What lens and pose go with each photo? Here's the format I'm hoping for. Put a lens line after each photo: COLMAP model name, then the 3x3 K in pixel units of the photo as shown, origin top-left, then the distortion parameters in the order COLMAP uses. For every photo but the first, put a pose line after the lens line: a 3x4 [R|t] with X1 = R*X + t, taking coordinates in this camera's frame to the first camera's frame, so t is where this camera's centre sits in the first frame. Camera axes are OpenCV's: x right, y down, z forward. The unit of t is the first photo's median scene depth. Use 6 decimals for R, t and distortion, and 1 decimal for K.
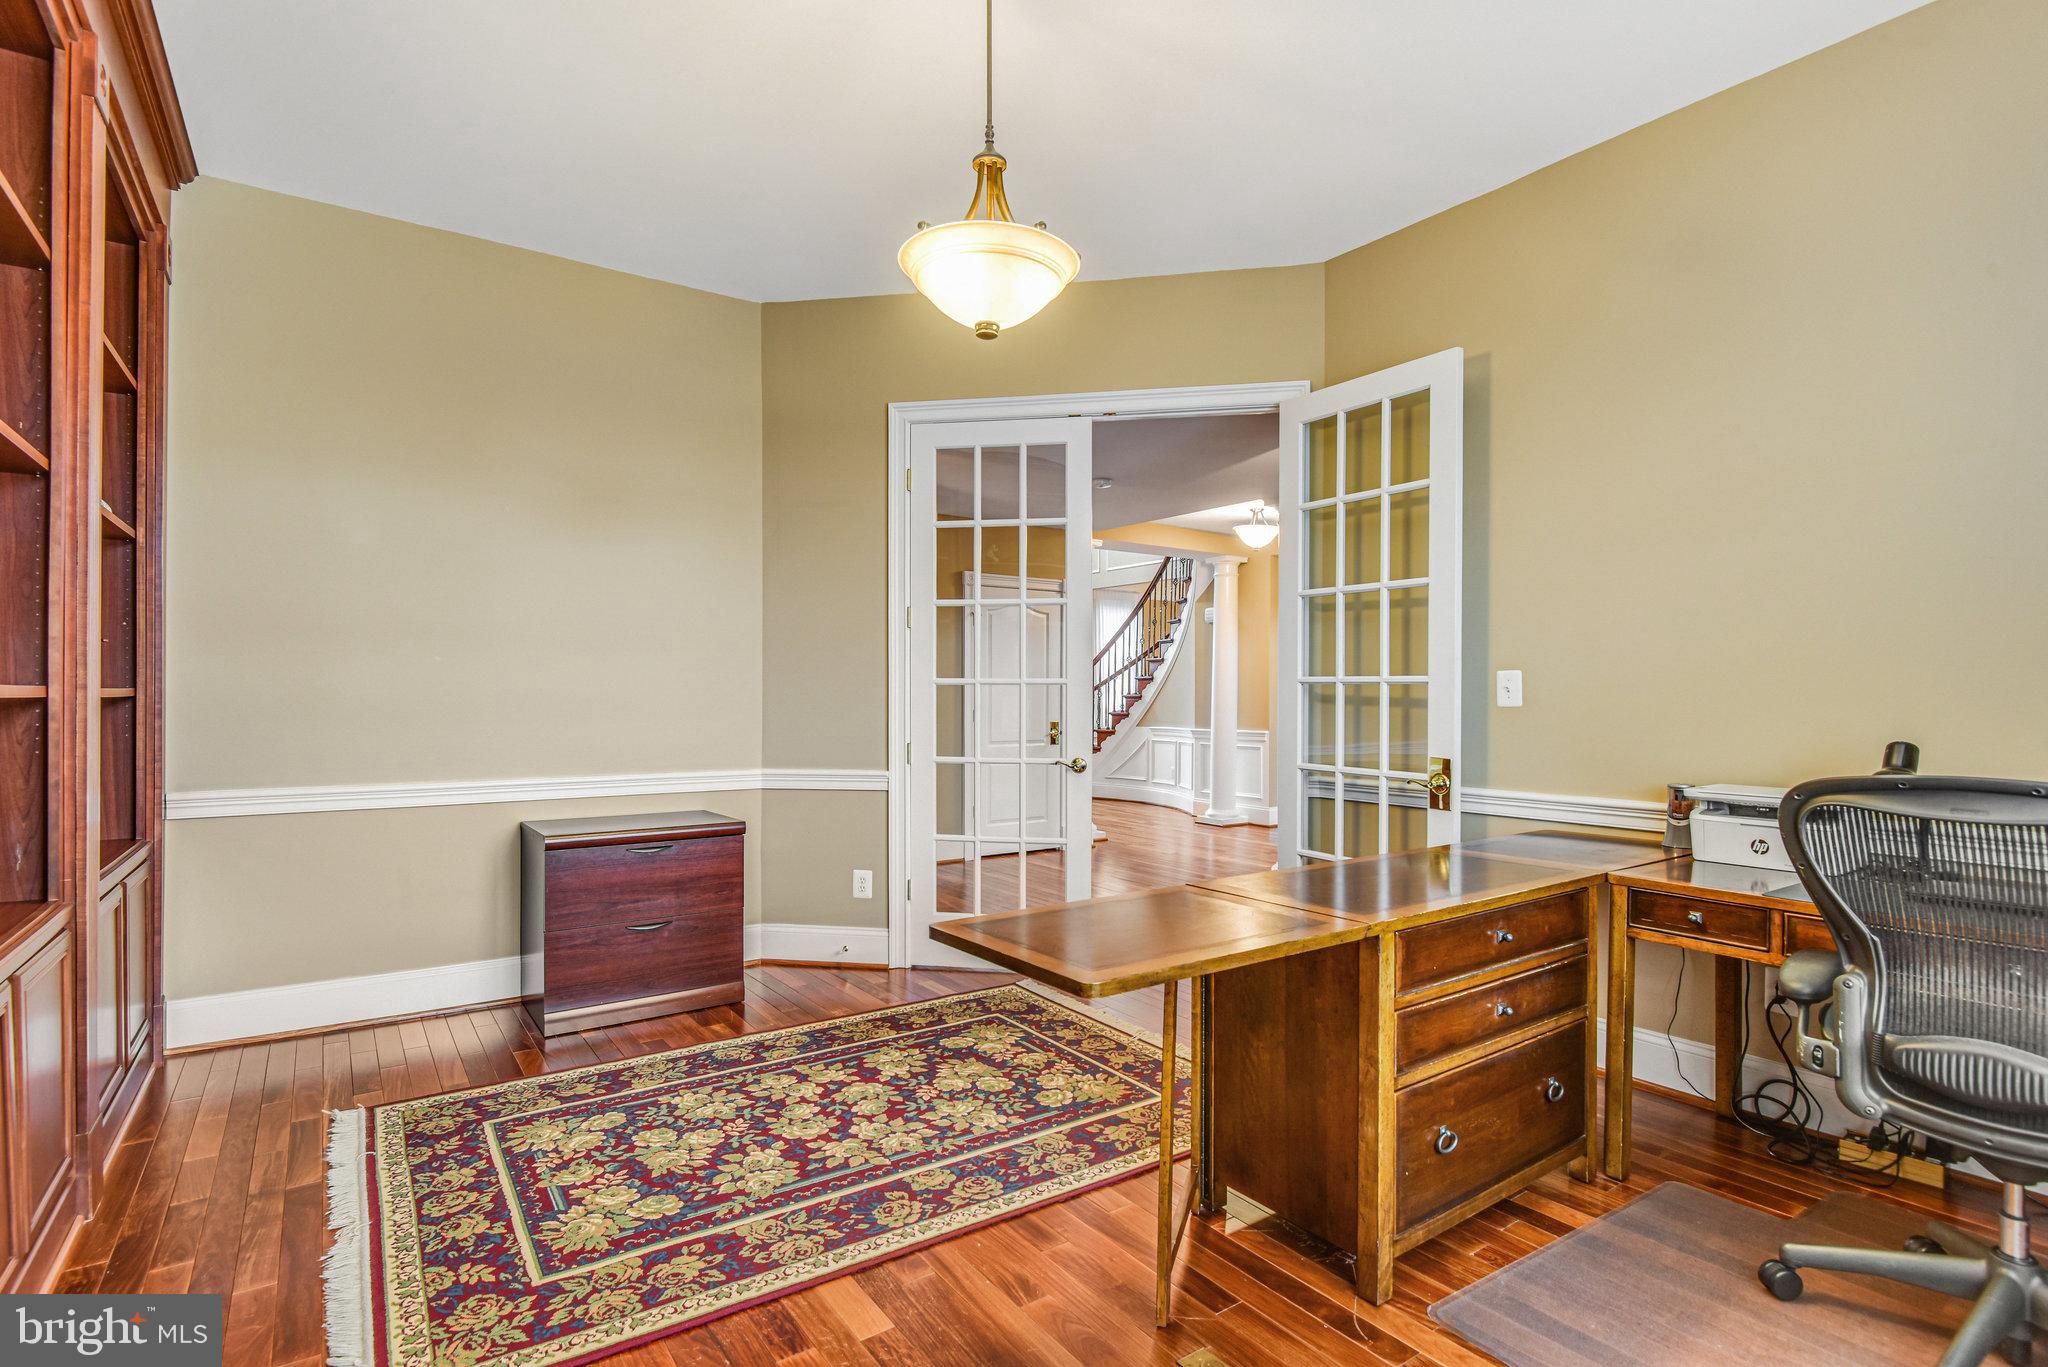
lens RADIAL K [[991.6, 0, 1018.0], [0, 991.6, 691.9], [0, 0, 1]] dist [-0.000867, -0.000610]
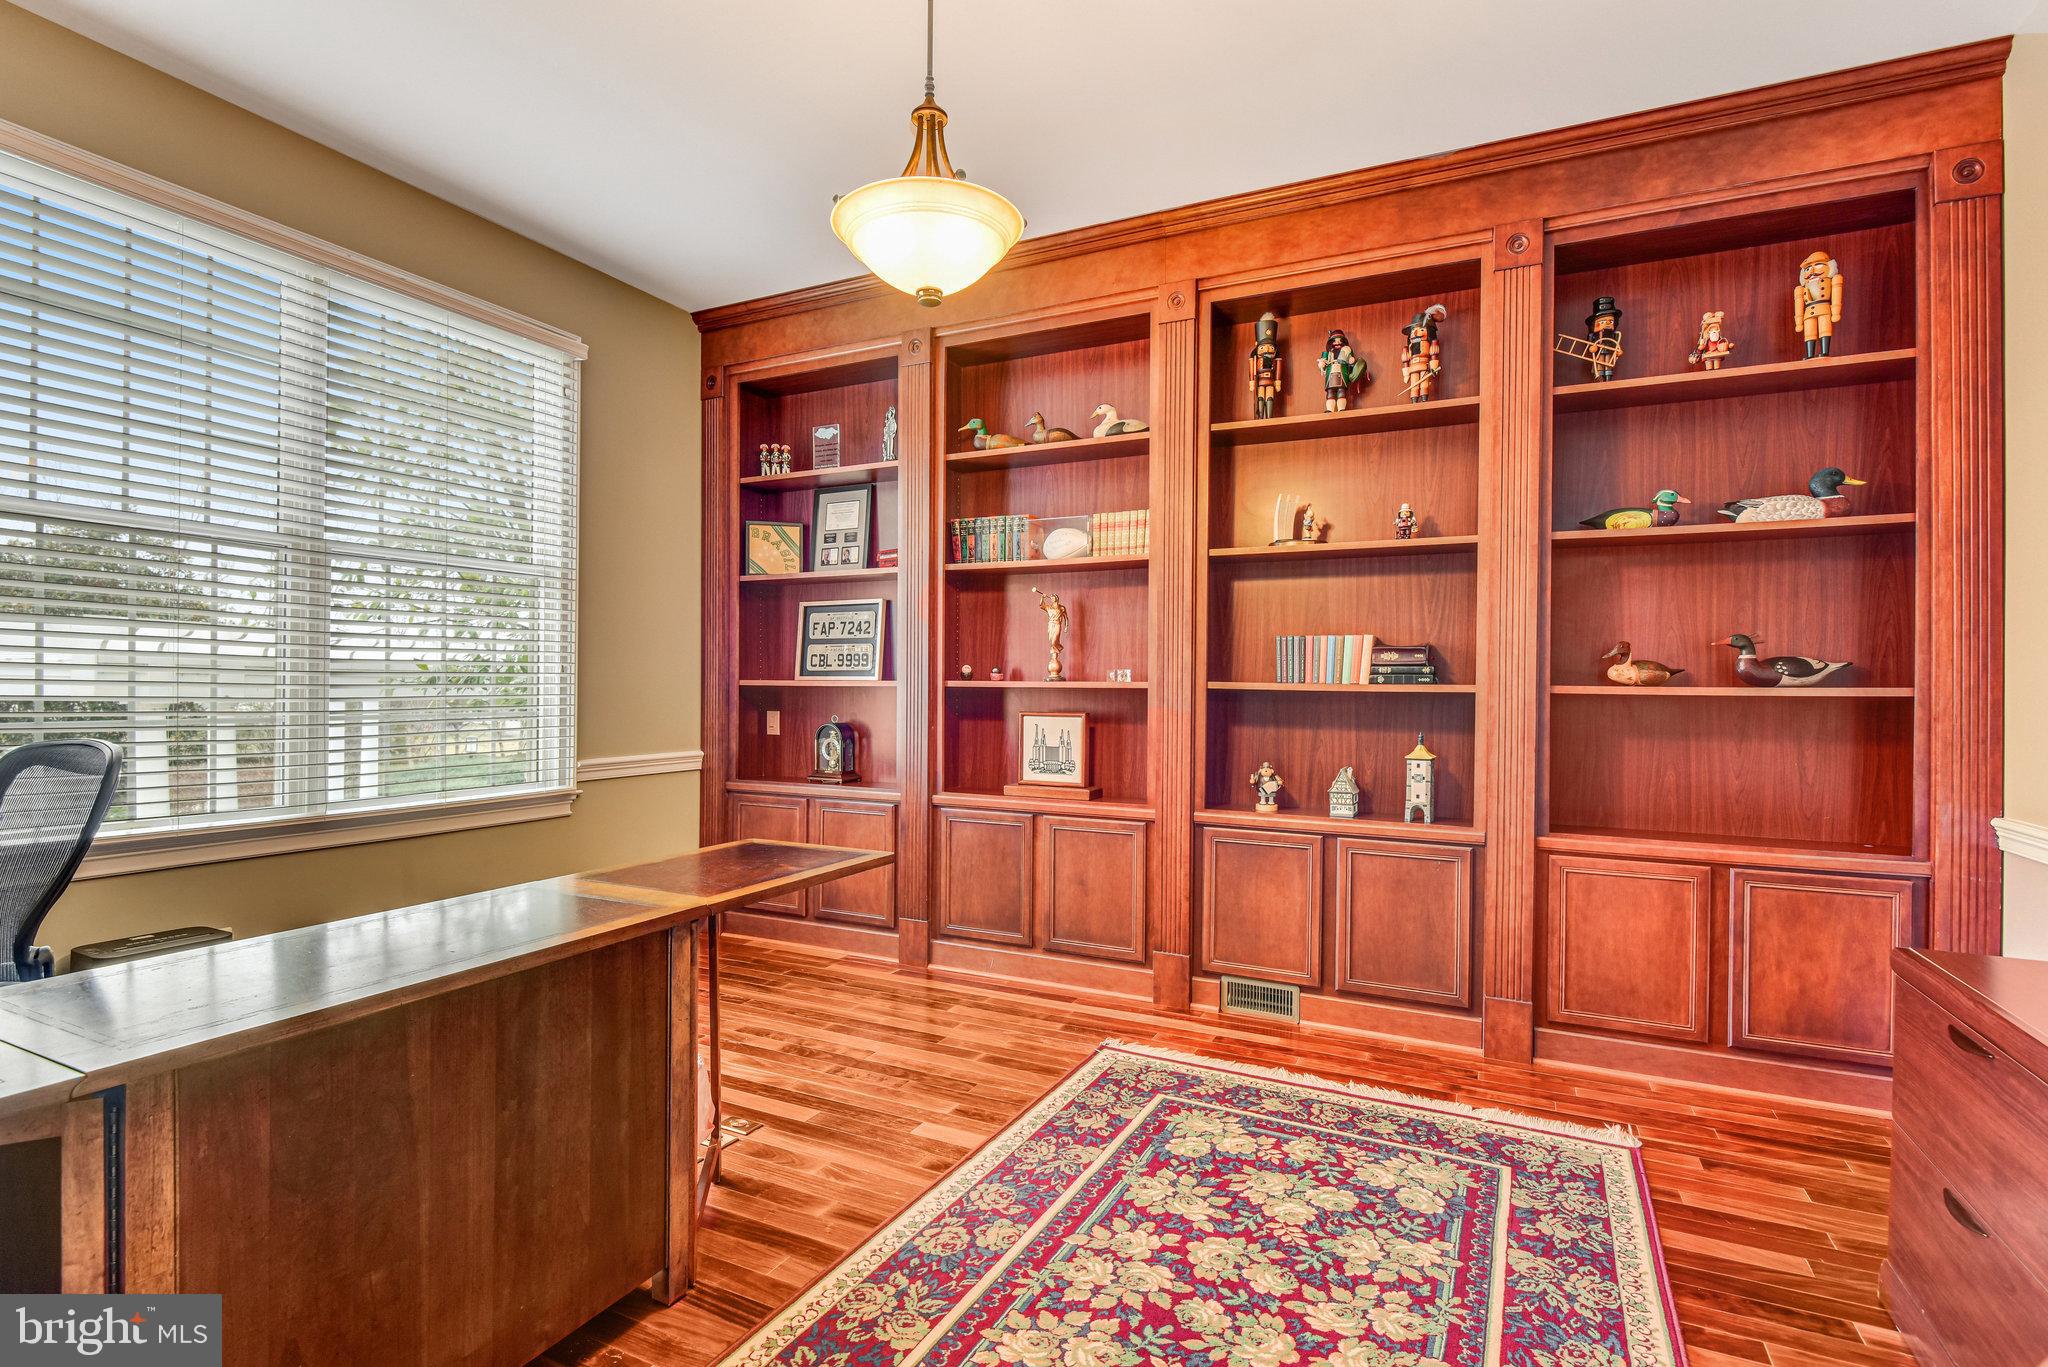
lens RADIAL K [[991.6, 0, 1011.3], [0, 991.6, 688.2], [0, 0, 1]] dist [-0.000867, -0.000610]
pose [[-0.880500, -0.009255, -0.473956, 0.313894], [-0.008849, 0.999956, -0.003087, 0.006696], [0.473964, 0.001476, -0.880543, 1.711275]]
